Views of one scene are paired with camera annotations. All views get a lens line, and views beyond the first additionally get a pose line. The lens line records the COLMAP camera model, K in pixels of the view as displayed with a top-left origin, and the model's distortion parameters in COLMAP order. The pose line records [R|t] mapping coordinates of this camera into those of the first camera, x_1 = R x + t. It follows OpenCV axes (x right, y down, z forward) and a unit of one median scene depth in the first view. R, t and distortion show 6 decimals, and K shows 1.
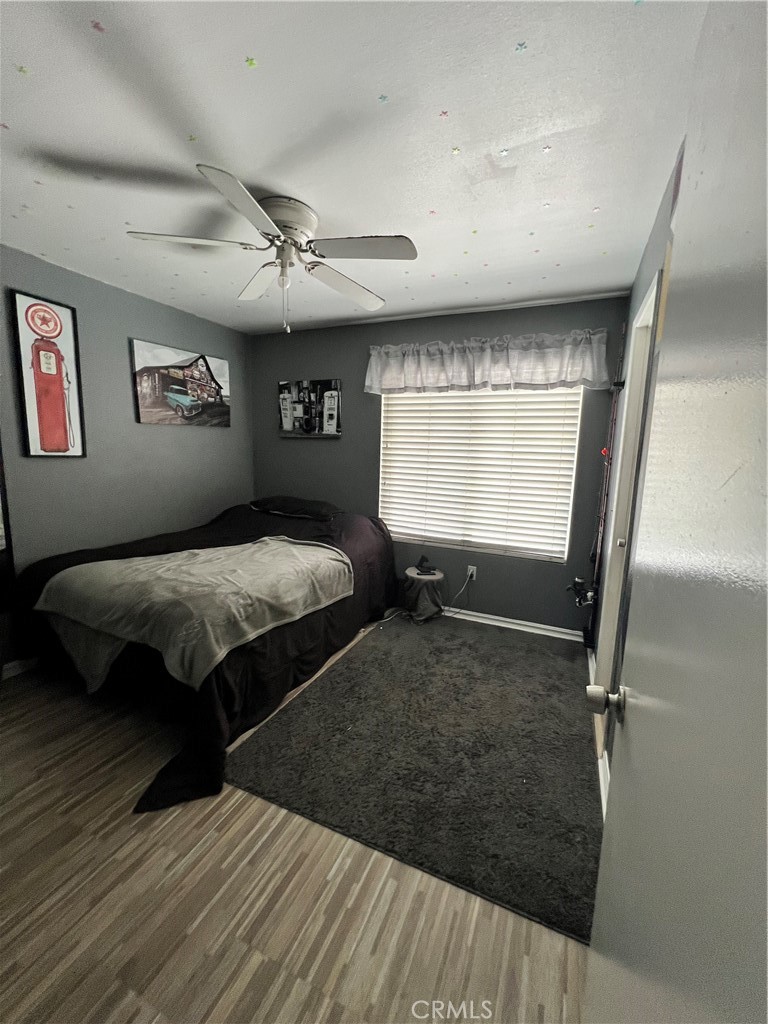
lens RADIAL K [[409.1, 0, 384.0], [0, 409.1, 512.0], [0, 0, 1]] dist [-0.001919, 0.000390]
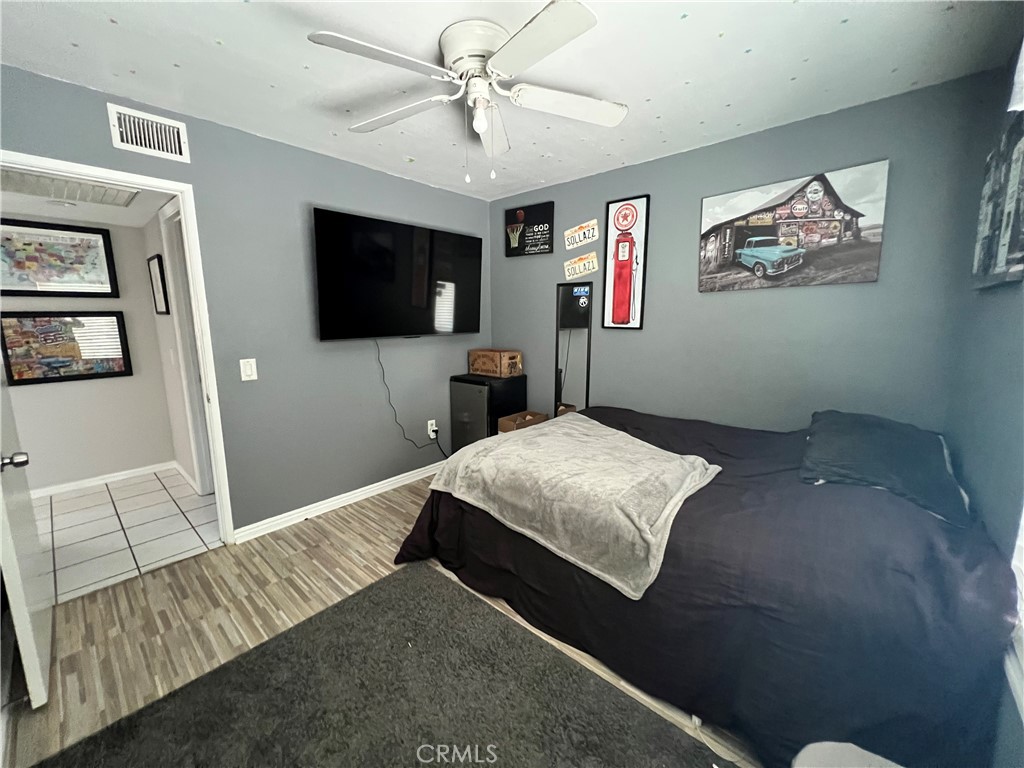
lens RADIAL K [[409.1, 0, 512.0], [0, 409.1, 384.0], [0, 0, 1]] dist [-0.001919, 0.000390]
pose [[-0.297341, 0.130660, -0.945789, 0.464812], [-0.149696, 0.971961, 0.181338, -0.145791], [0.942963, 0.195500, -0.269444, 1.049703]]
